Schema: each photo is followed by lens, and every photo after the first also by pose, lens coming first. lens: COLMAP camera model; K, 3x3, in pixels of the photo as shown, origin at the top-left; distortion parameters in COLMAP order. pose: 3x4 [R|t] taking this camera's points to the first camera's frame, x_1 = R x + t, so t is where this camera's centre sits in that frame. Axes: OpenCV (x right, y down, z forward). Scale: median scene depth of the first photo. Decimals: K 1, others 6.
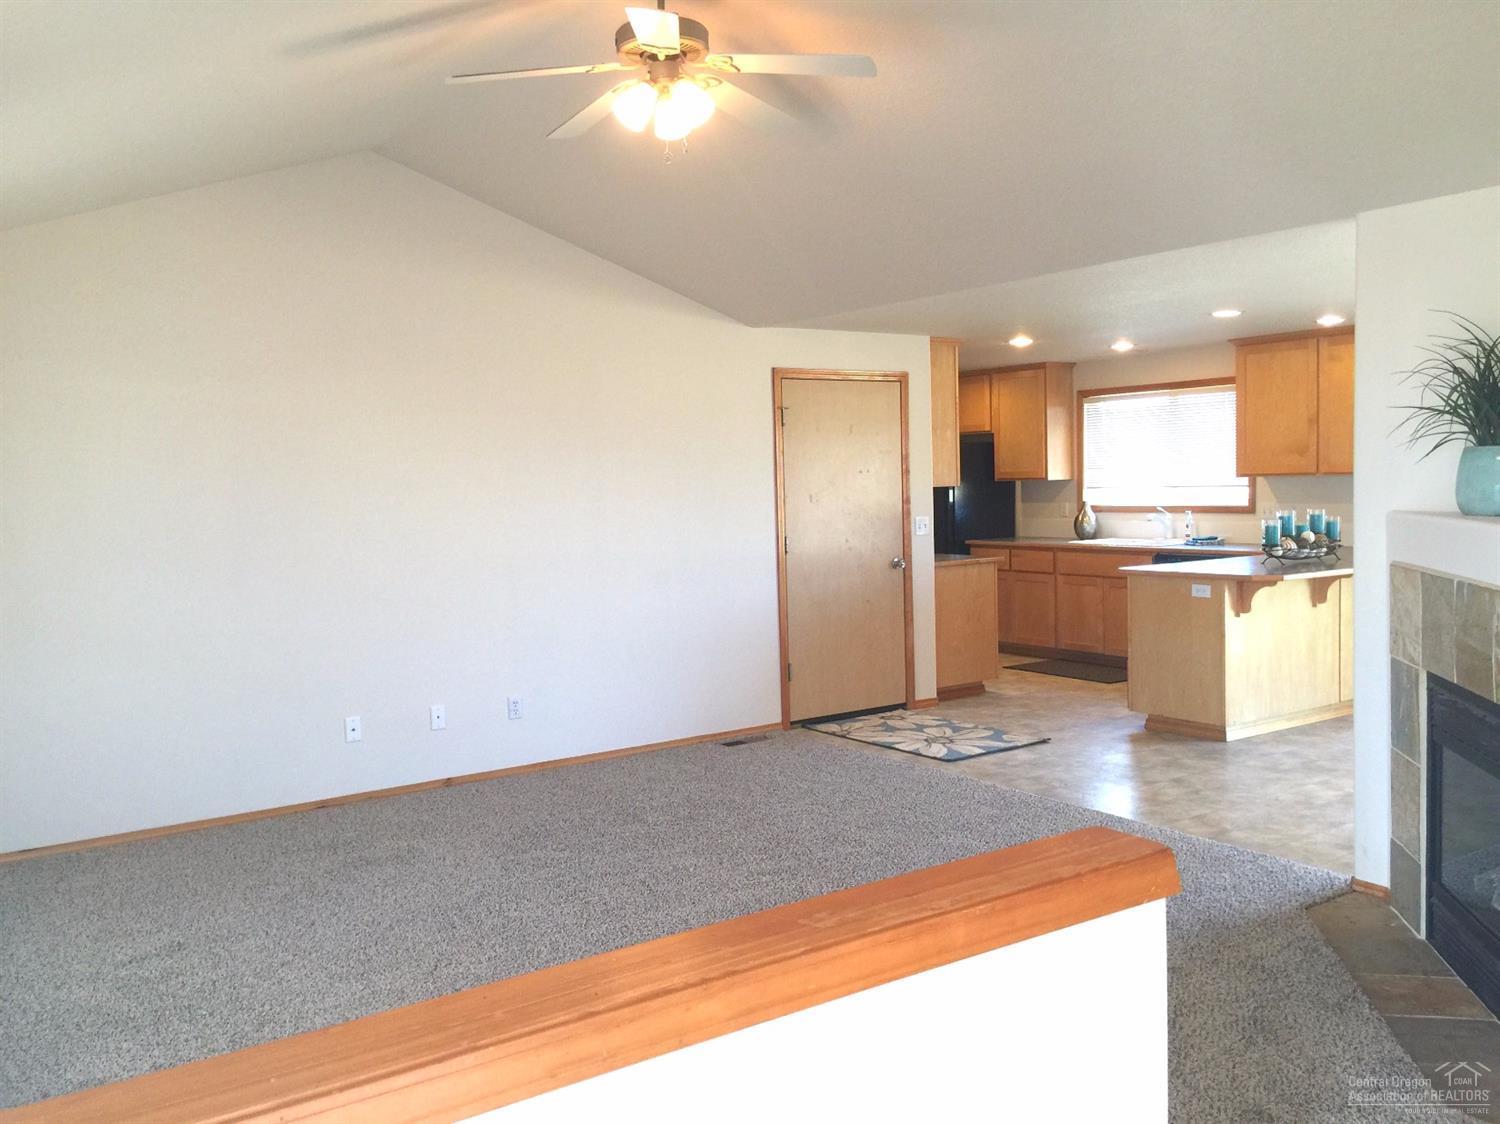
lens RADIAL K [[1275.8, 0, 740.8], [0, 1275.8, 553.4], [0, 0, 1]] dist [0.033382, 0.002130]
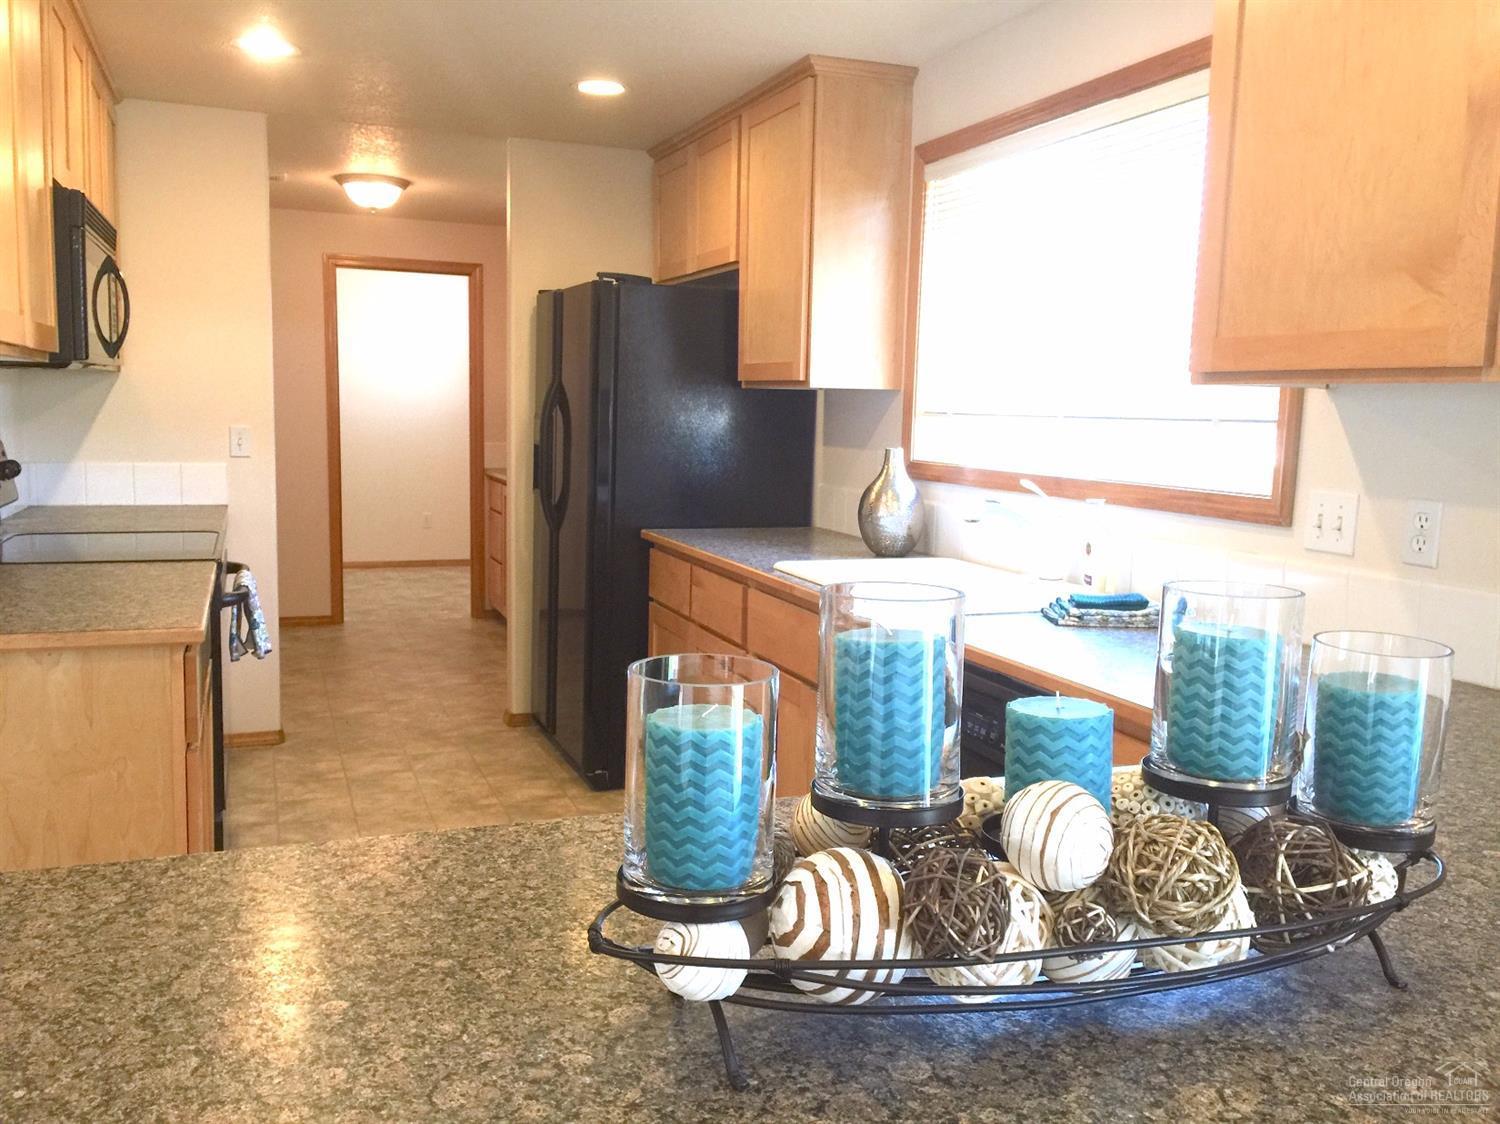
lens RADIAL K [[1275.8, 0, 748.9], [0, 1275.8, 569.6], [0, 0, 1]] dist [0.033382, 0.002130]
pose [[0.969452, 0.078279, -0.232457, 0.316792], [-0.061718, 0.995065, 0.077694, -0.032287], [0.237391, -0.060974, 0.969499, 0.635459]]
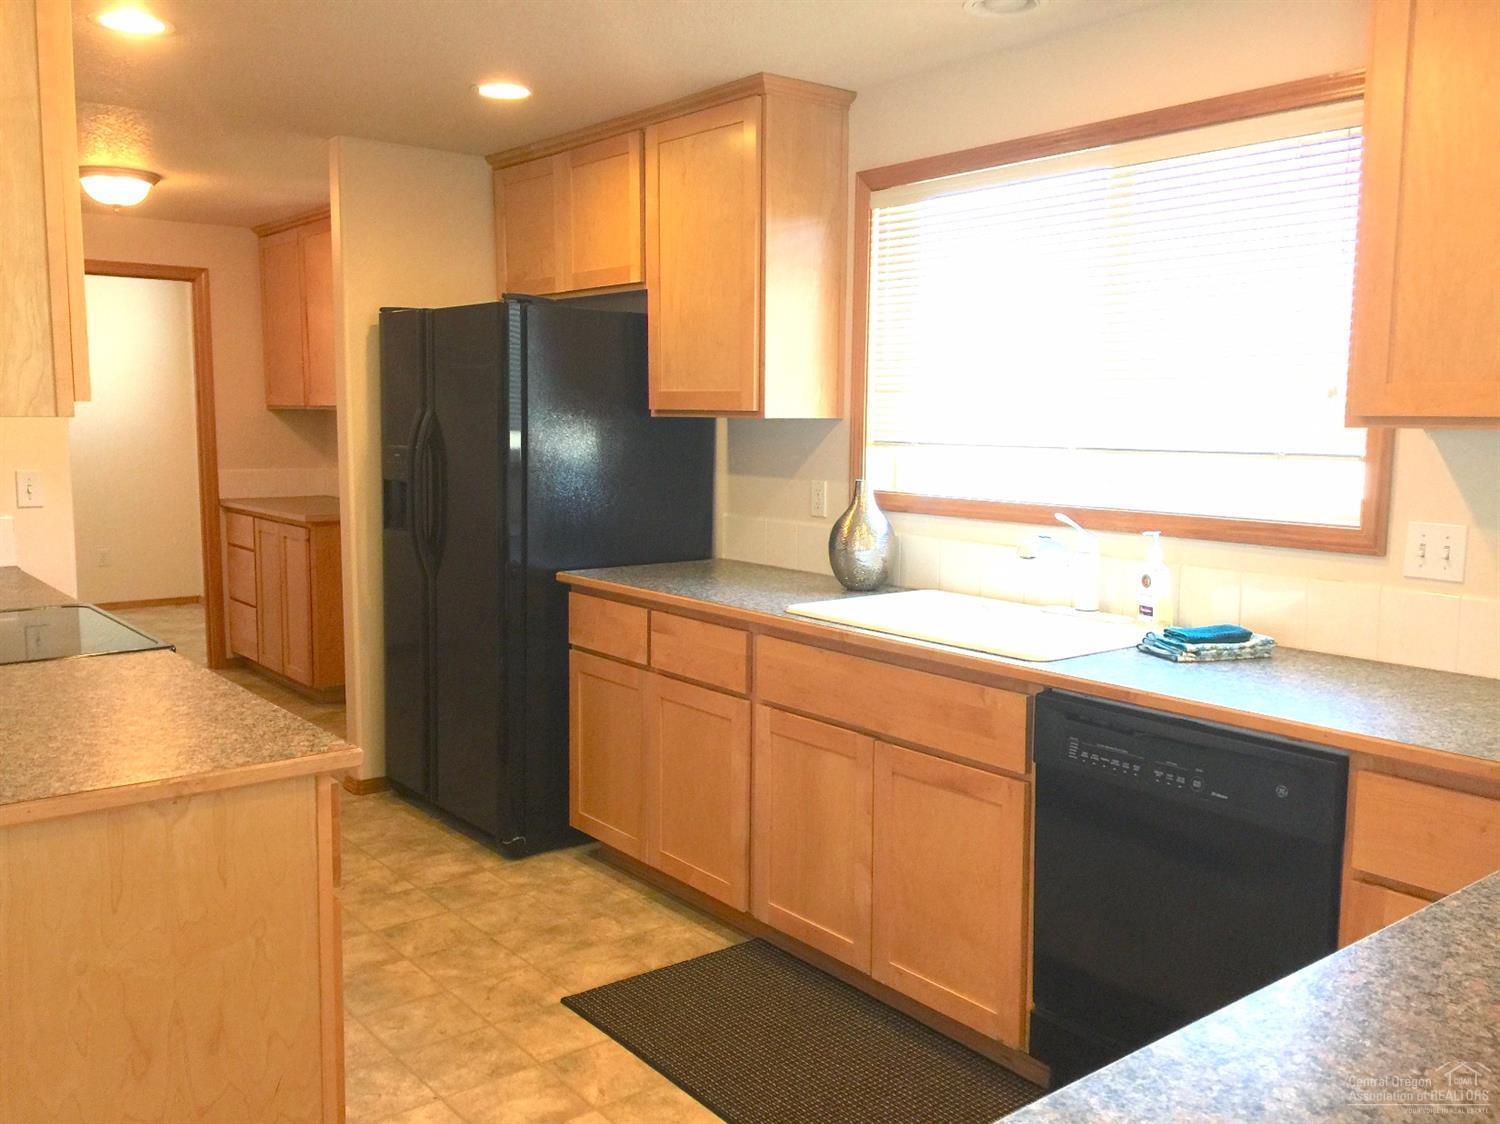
lens RADIAL K [[1275.8, 0, 741.1], [0, 1275.8, 573.4], [0, 0, 1]] dist [0.033382, 0.002130]
pose [[0.997582, 0.025308, 0.064725, 0.213285], [-0.029615, 0.997348, 0.066480, -0.037711], [-0.062871, -0.068237, 0.995686, 0.645797]]
